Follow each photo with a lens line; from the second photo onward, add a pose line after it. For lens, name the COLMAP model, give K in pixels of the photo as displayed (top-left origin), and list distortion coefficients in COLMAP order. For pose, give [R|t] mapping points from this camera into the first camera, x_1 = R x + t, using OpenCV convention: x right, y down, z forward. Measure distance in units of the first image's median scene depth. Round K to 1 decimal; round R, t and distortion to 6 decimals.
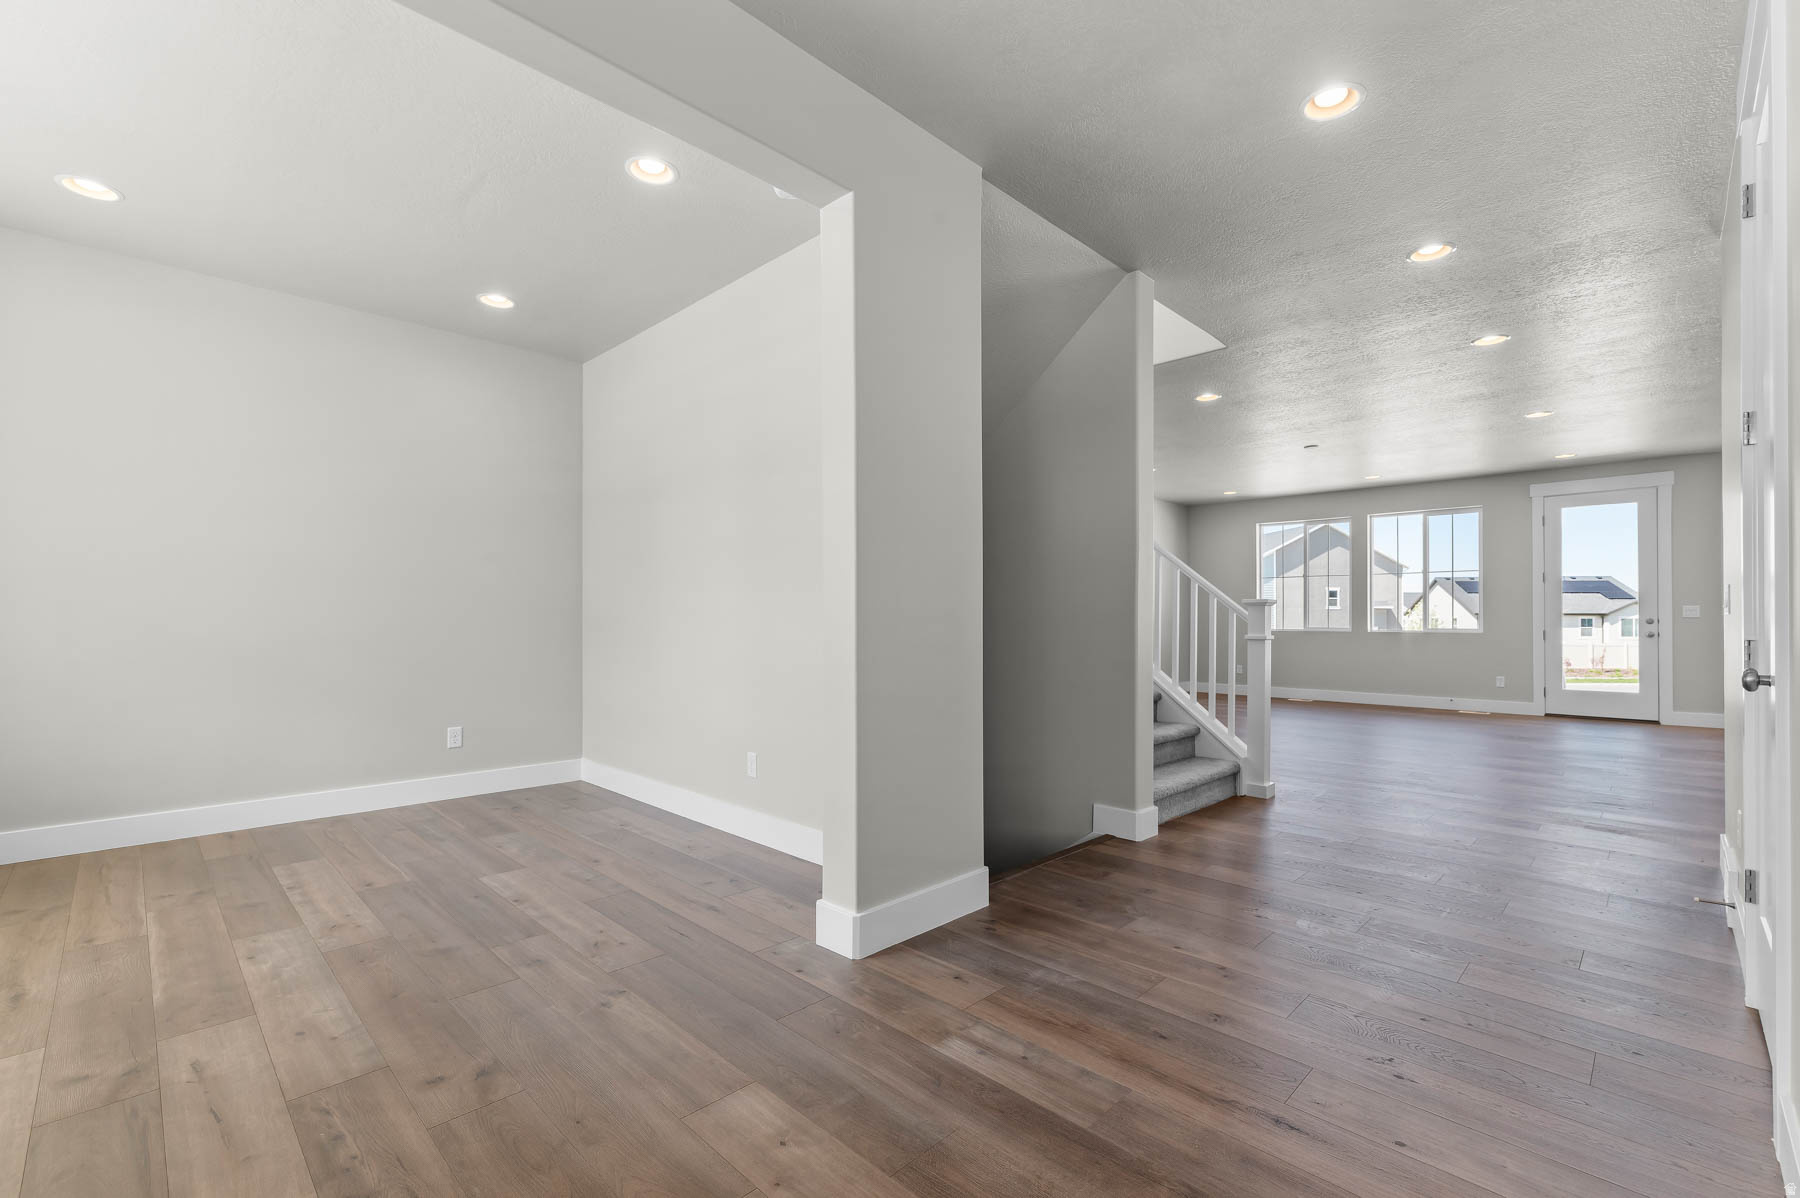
lens RADIAL K [[787.0, 0, 924.3], [0, 787.0, 612.7], [0, 0, 1]] dist [0.014838, -0.000155]
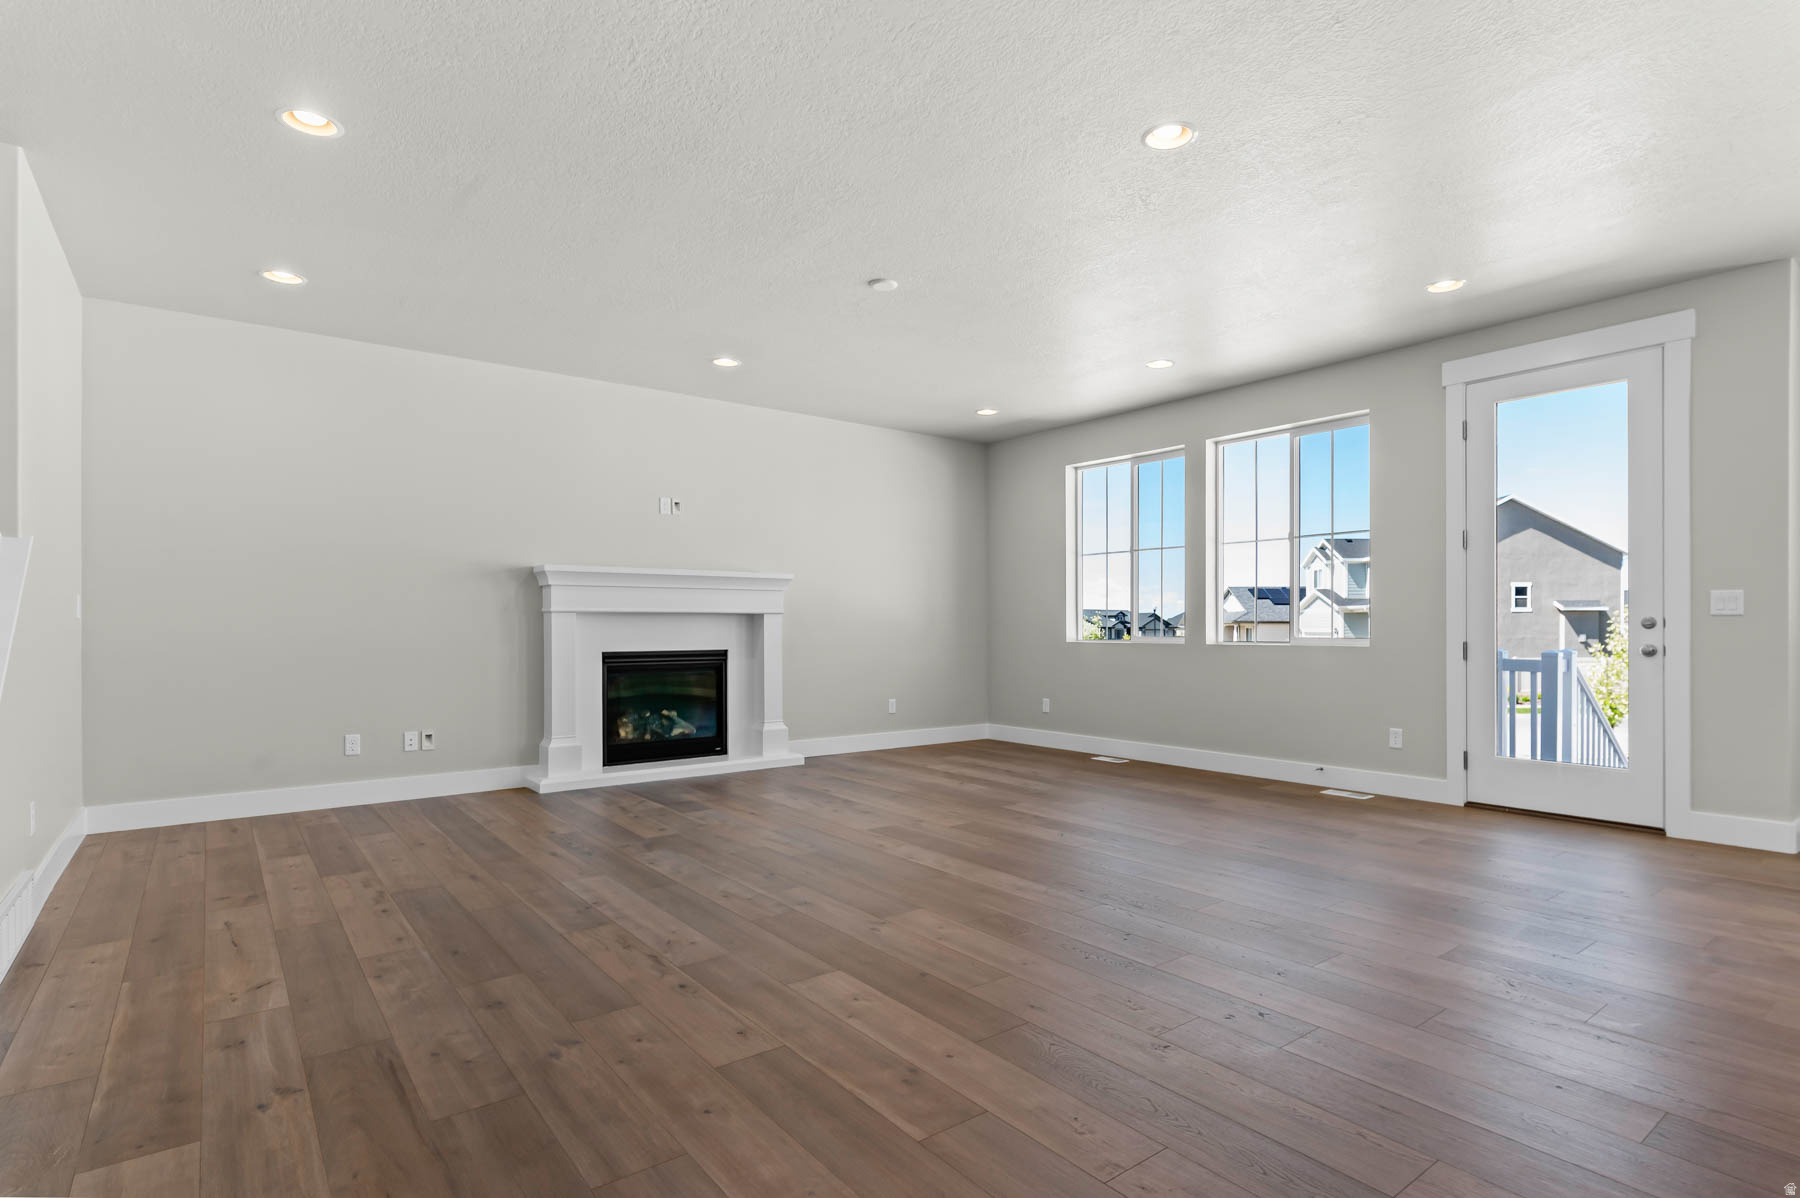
lens RADIAL K [[913.6, 0, 914.2], [0, 913.6, 628.7], [0, 0, 1]] dist [-0.004512, 0.000013]
pose [[0.987133, -0.001667, -0.159894, 0.134909], [0.003327, 0.999943, 0.010116, 0.001700], [0.159868, -0.010518, 0.987082, 0.091968]]
